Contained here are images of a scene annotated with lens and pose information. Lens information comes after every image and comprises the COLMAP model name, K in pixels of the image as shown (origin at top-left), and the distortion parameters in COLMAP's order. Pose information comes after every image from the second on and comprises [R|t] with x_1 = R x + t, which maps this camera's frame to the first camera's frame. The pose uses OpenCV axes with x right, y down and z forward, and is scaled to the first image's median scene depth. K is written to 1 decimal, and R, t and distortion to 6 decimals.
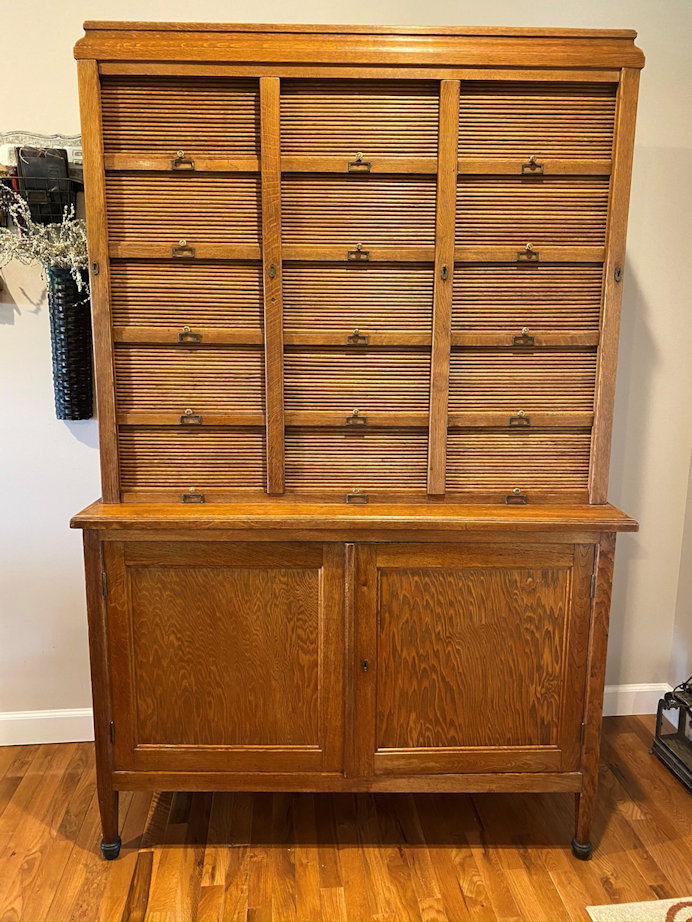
lens RADIAL K [[690.3, 0, 356.2], [0, 690.3, 461.1], [0, 0, 1]] dist [0.077269, -0.071875]
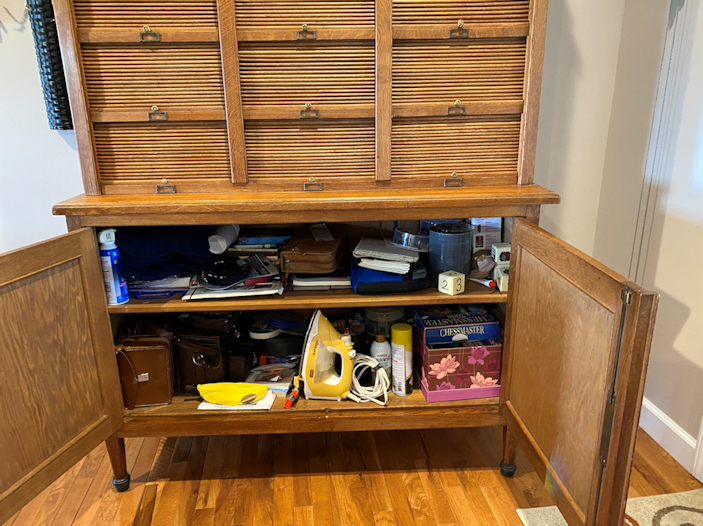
lens RADIAL K [[530.5, 0, 351.5], [0, 530.5, 263.0], [0, 0, 1]] dist [0.051794, -0.052755]
pose [[0.999468, -0.031305, 0.009158, 0.052537], [0.030004, 0.992521, 0.118325, 0.079066], [-0.012794, -0.117988, 0.992933, 0.125164]]
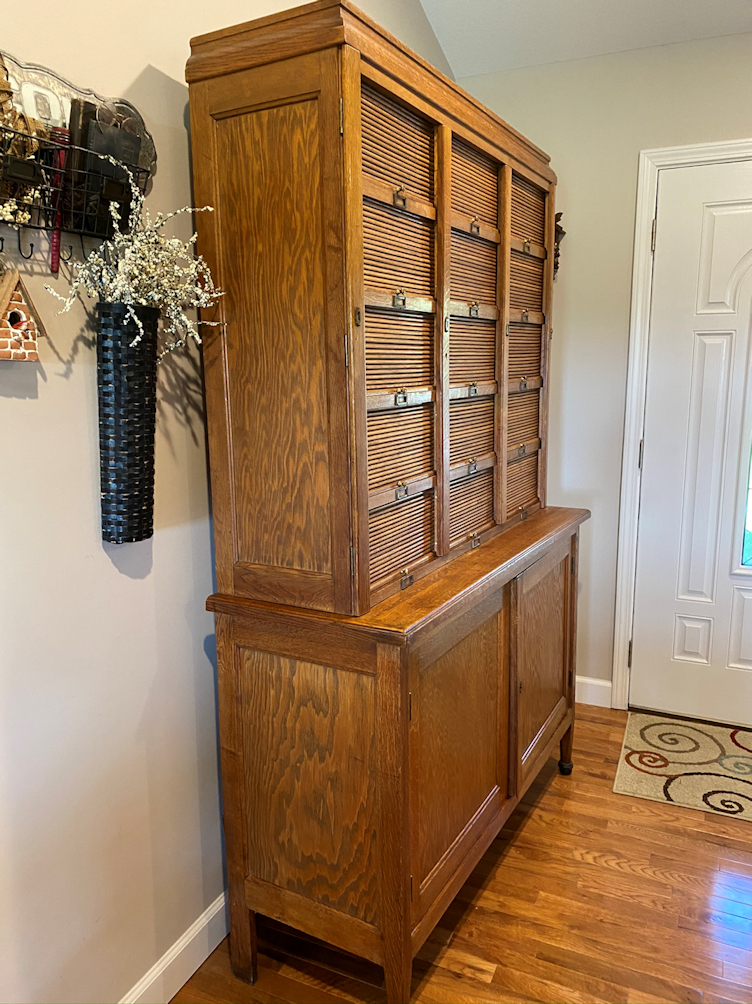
lens RADIAL K [[757.6, 0, 376.0], [0, 757.6, 502.0], [0, 0, 1]] dist [0.051794, -0.052755]
pose [[0.505365, -0.174031, 0.845174, -1.030607], [0.172615, 0.980043, 0.098588, -0.146495], [-0.845465, 0.096066, 0.525320, 0.522746]]
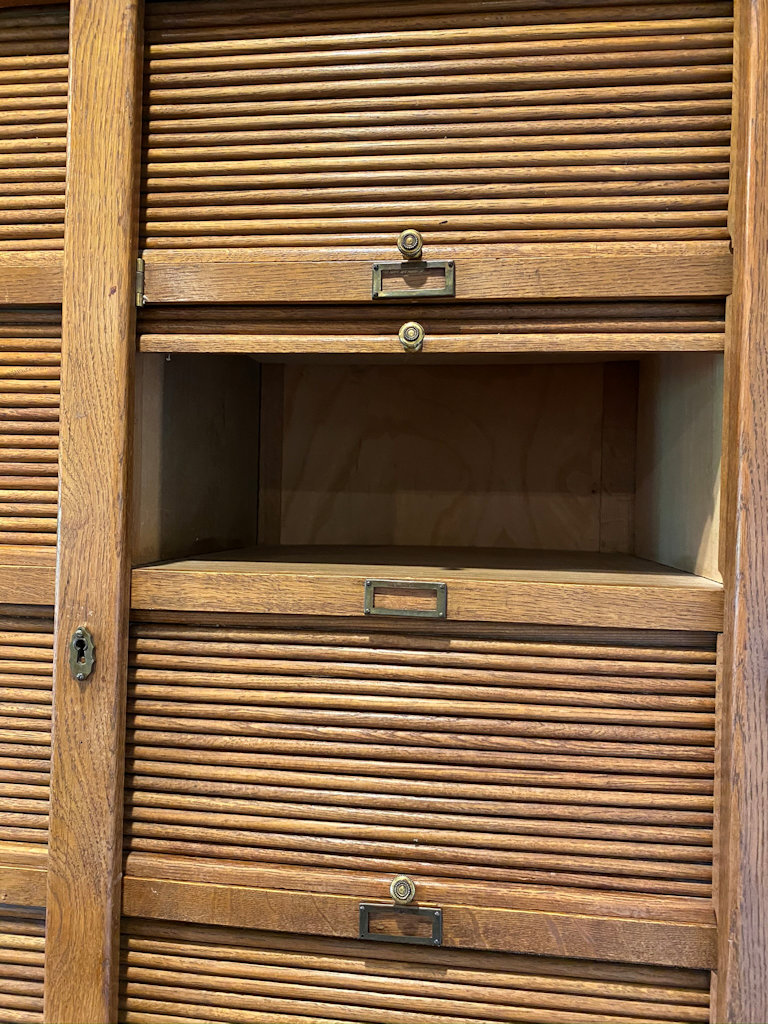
lens RADIAL K [[772.7, 0, 384.0], [0, 772.7, 512.0], [0, 0, 1]] dist [0.051794, -0.052755]
pose [[0.990449, 0.013282, -0.137238, 0.268001], [-0.037109, 0.984301, -0.172551, -0.266996], [0.132792, 0.175996, 0.975393, 0.692491]]
